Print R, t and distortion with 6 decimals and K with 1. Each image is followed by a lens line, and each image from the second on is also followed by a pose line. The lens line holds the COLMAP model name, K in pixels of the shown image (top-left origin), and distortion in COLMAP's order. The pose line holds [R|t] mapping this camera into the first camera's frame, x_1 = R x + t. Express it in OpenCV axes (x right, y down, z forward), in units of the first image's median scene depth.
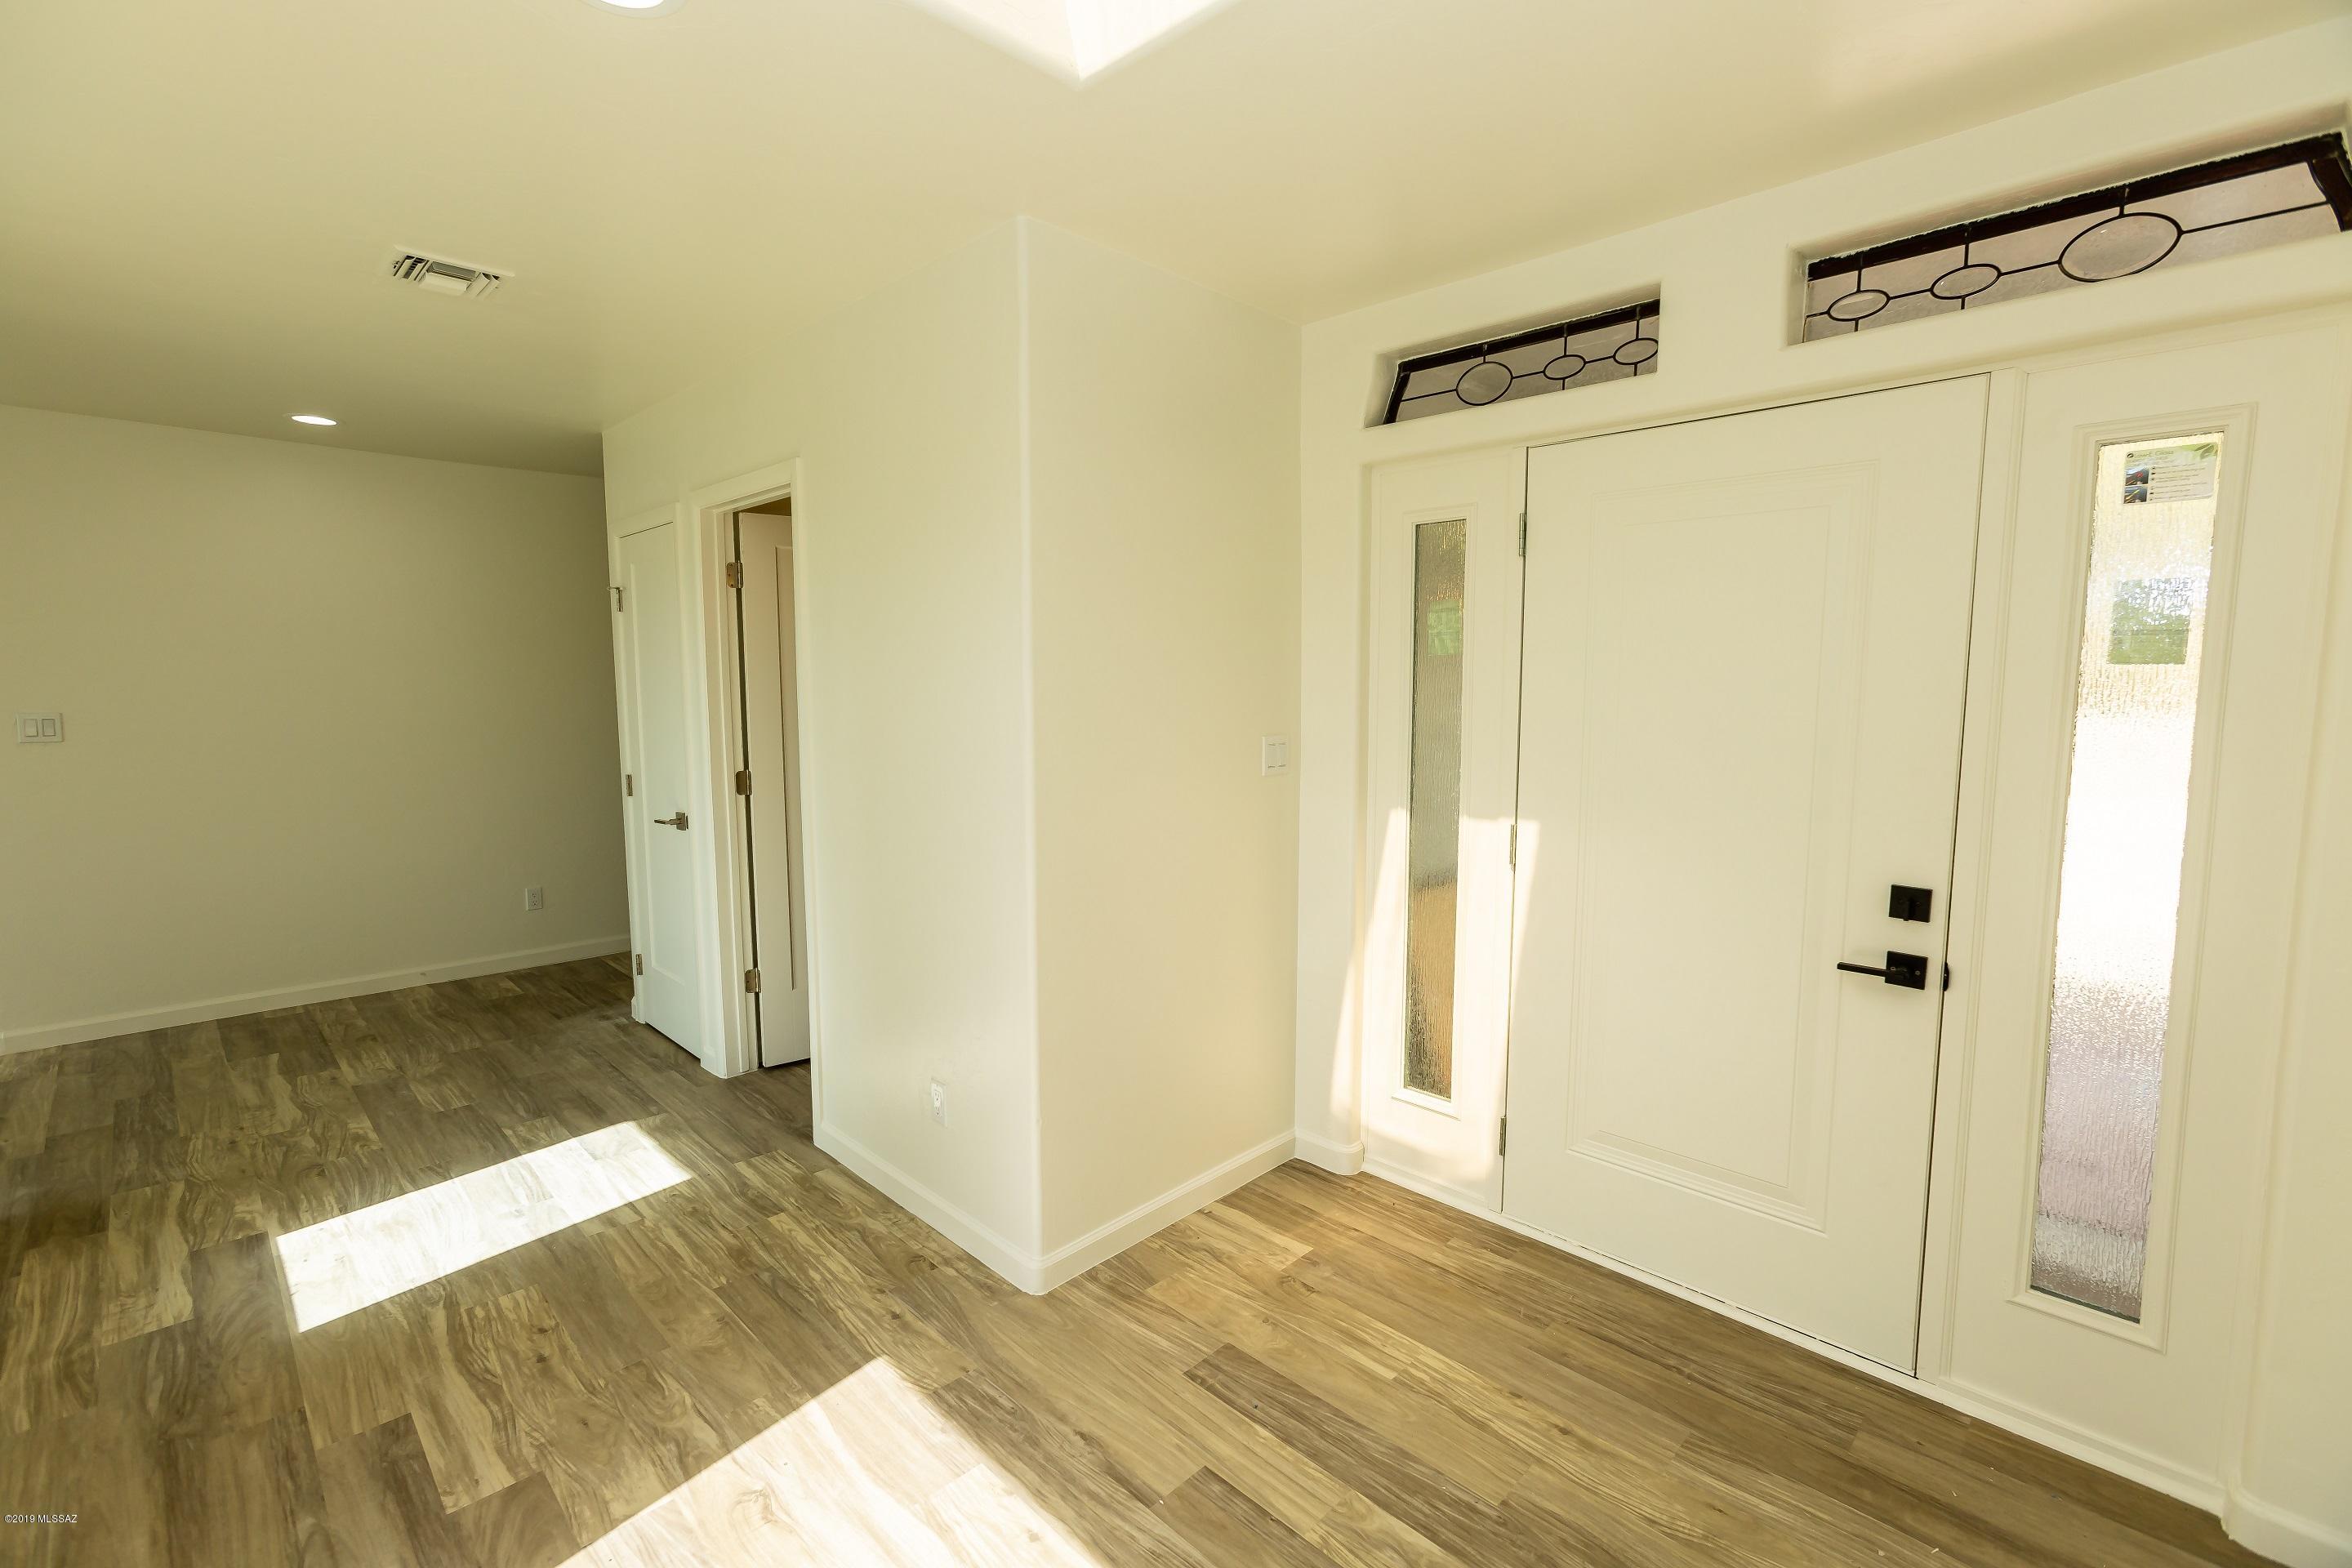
lens RADIAL K [[1023.2, 0, 1166.1], [0, 1023.2, 780.2], [0, 0, 1]] dist [-0.006066, 0.004703]
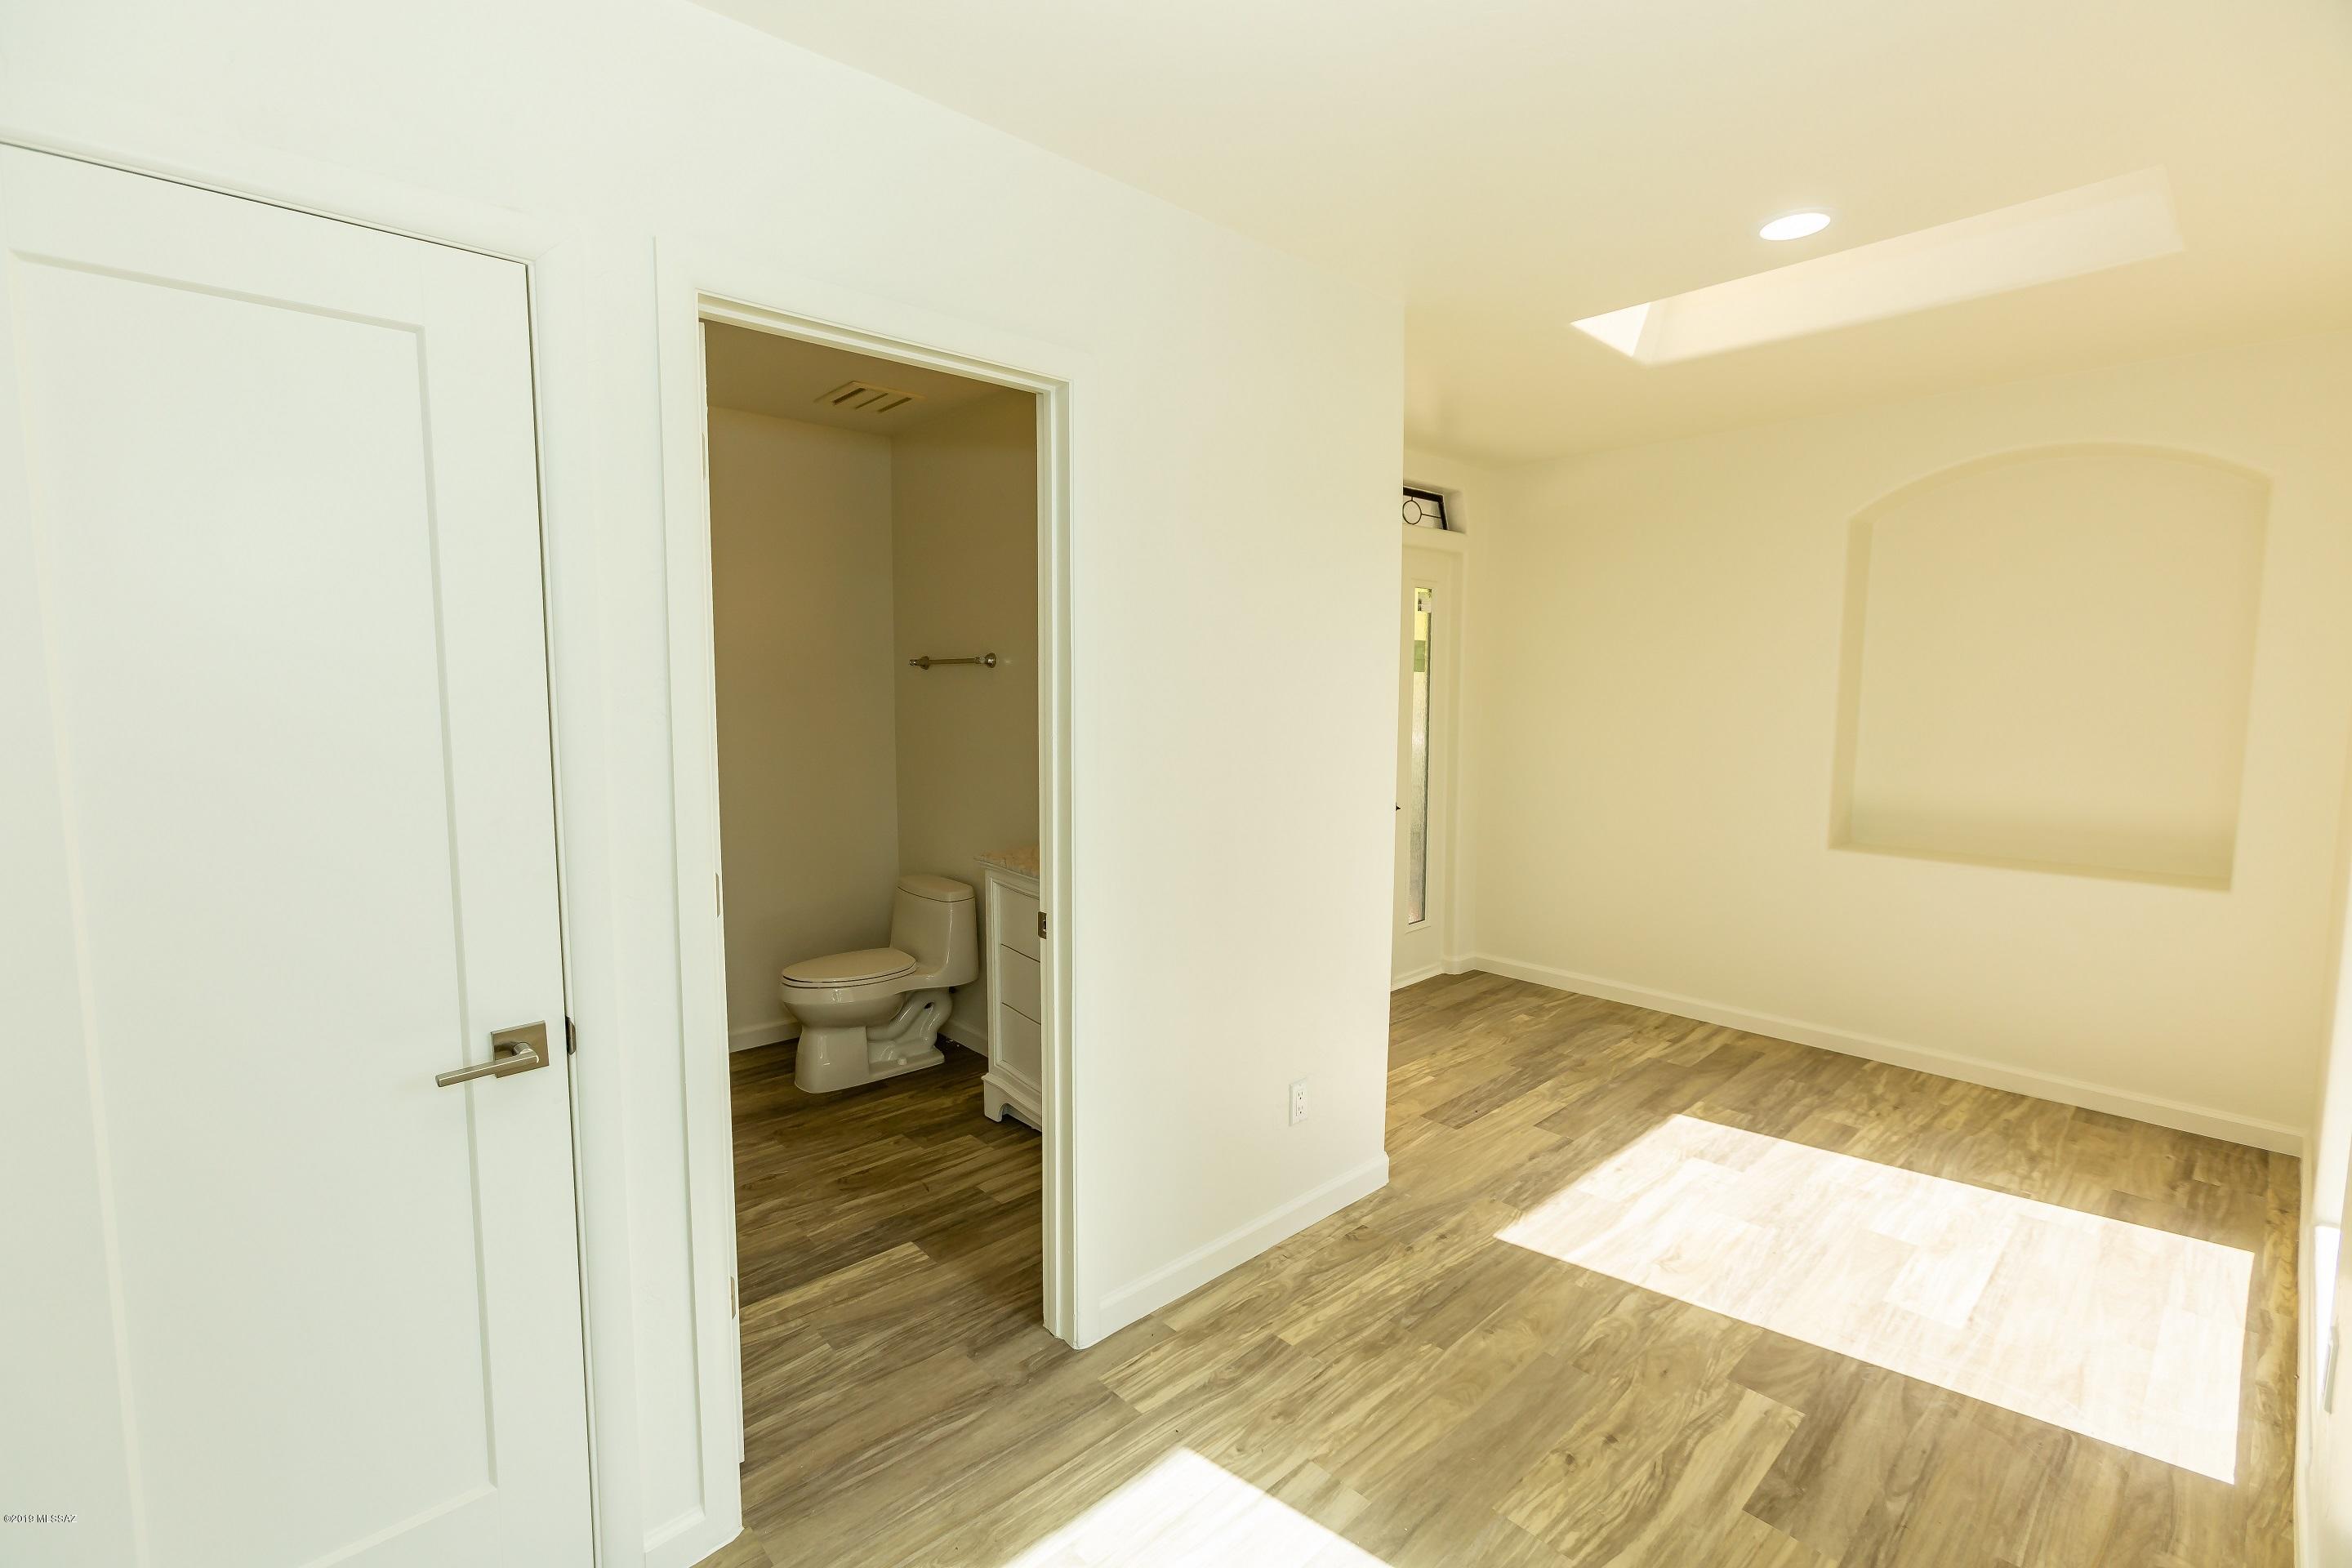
lens RADIAL K [[1023.2, 0, 1186.2], [0, 1023.2, 775.3], [0, 0, 1]] dist [-0.006066, 0.004703]
pose [[0.032827, -0.087033, 0.995664, -1.523097], [0.102769, 0.991215, 0.083256, -0.112868], [-0.994163, 0.099590, 0.041483, 1.336775]]
